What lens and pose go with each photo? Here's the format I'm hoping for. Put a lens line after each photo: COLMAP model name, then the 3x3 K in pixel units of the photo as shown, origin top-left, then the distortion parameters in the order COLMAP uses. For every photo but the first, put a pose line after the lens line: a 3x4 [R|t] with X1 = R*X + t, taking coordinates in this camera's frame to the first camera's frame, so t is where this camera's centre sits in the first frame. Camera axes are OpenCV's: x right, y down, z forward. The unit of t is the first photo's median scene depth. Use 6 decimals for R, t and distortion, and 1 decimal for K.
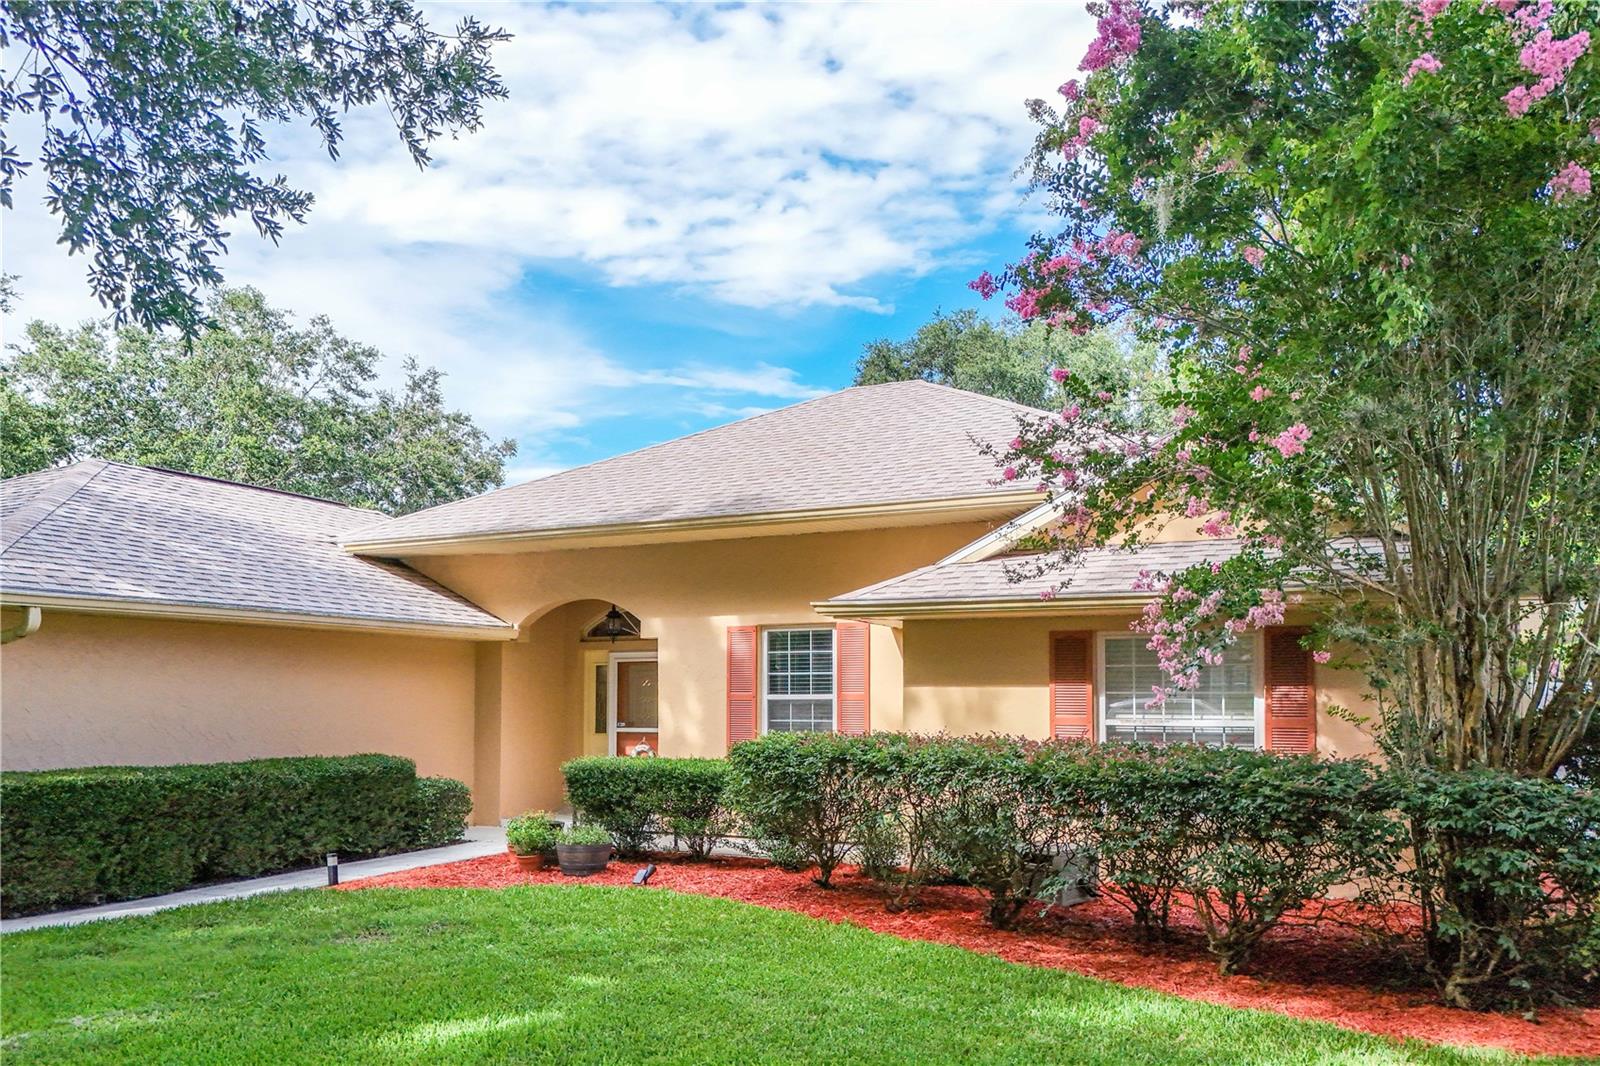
lens RADIAL K [[1182.2, 0, 803.7], [0, 1182.2, 667.5], [0, 0, 1]] dist [0.009500, 0.000977]
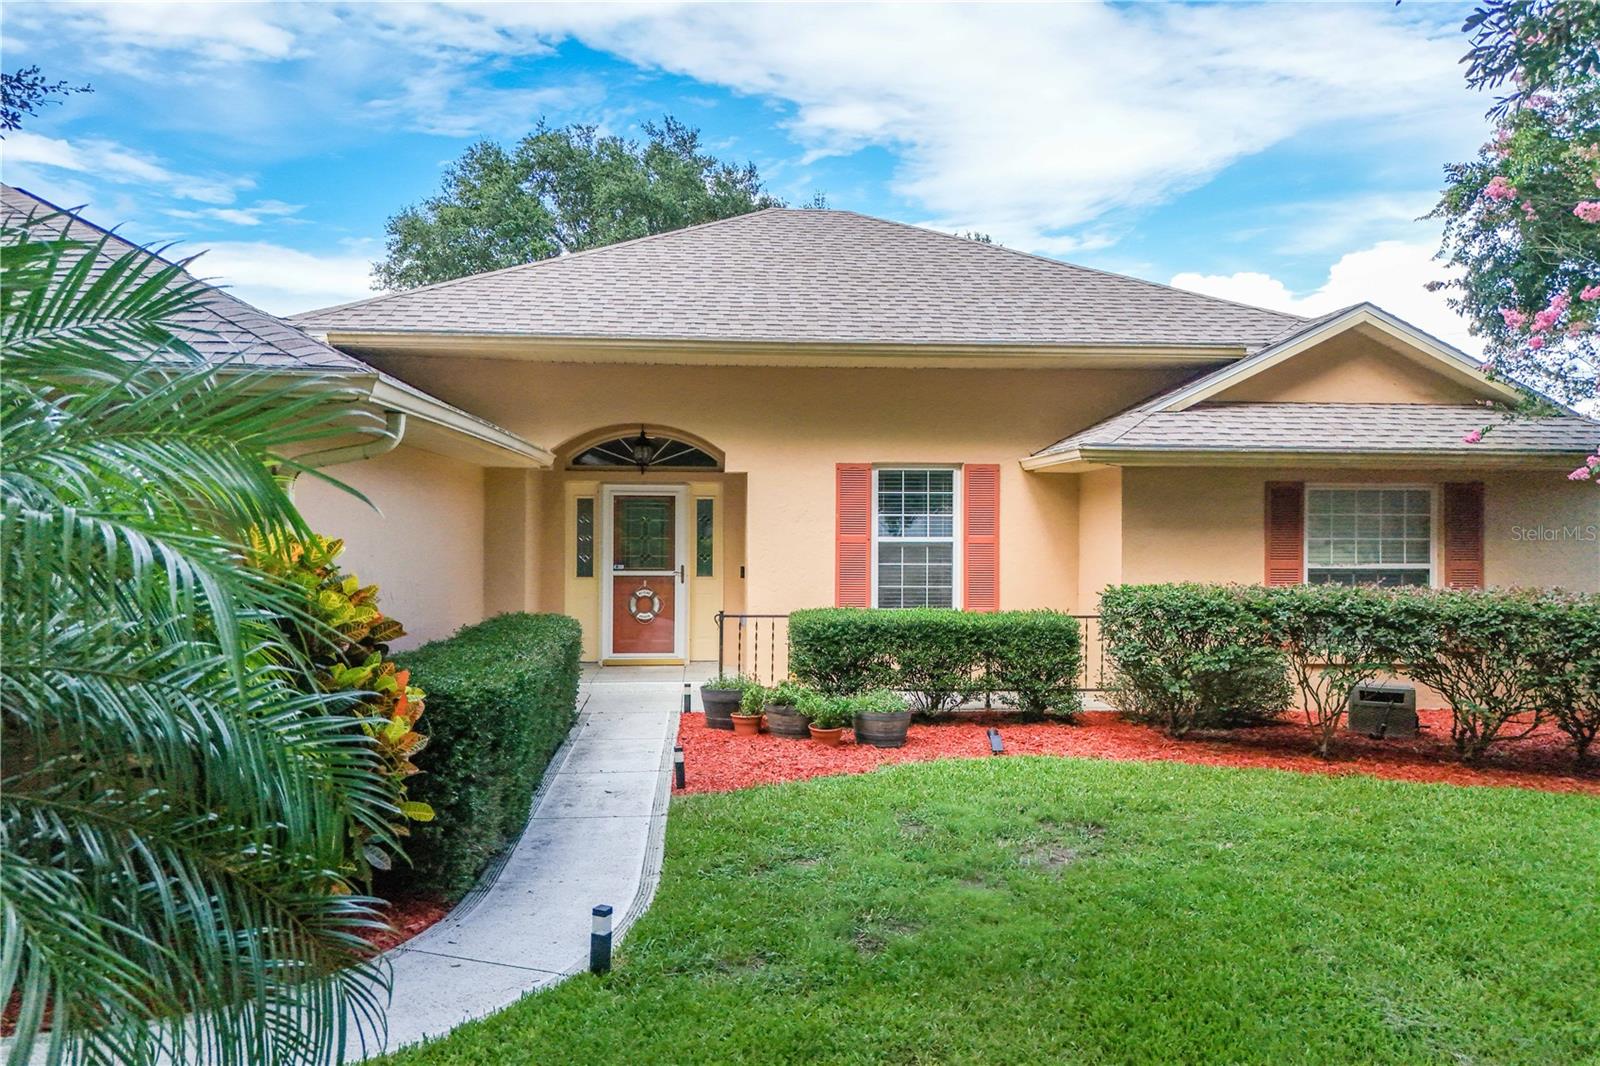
lens RADIAL K [[1152.1, 0, 800.0], [0, 1152.1, 533.0], [0, 0, 1]] dist [0.059758, 0.000304]
pose [[0.868762, 0.002753, 0.495222, -0.620041], [-0.020503, 0.999327, 0.030412, -0.007782], [-0.494805, -0.036574, 0.868234, 0.264054]]
